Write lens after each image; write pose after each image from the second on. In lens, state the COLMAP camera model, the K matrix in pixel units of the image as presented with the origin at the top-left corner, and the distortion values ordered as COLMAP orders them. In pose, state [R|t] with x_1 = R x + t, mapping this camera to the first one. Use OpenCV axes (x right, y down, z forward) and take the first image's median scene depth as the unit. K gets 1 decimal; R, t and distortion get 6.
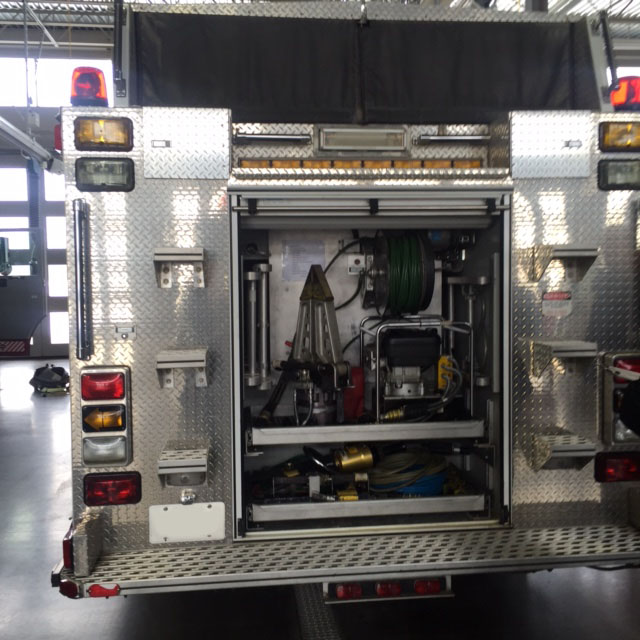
lens RADIAL K [[765.7, 0, 319.8], [0, 765.7, 320.9], [0, 0, 1]] dist [0.048856, 0.000000]
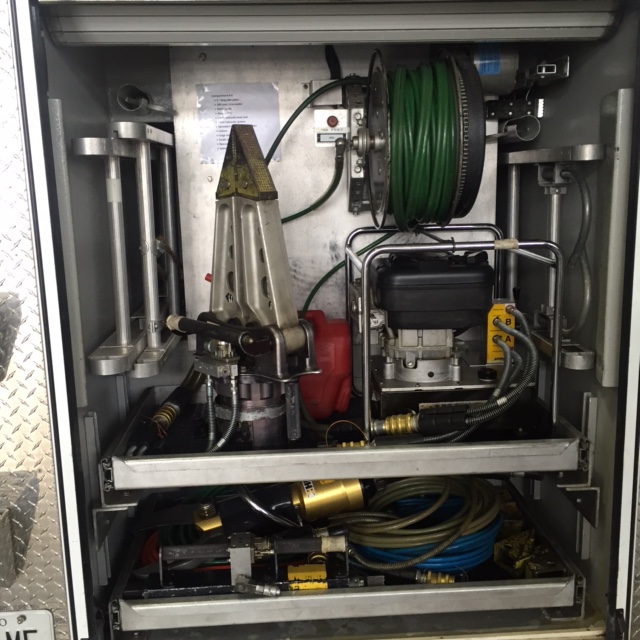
lens RADIAL K [[765.7, 0, 322.3], [0, 765.7, 318.9], [0, 0, 1]] dist [0.048856, 0.000000]
pose [[0.998726, -0.000604, -0.050460, 0.069457], [0.007218, 0.991358, 0.130987, -0.014166], [0.049945, -0.131185, 0.990099, 0.486277]]
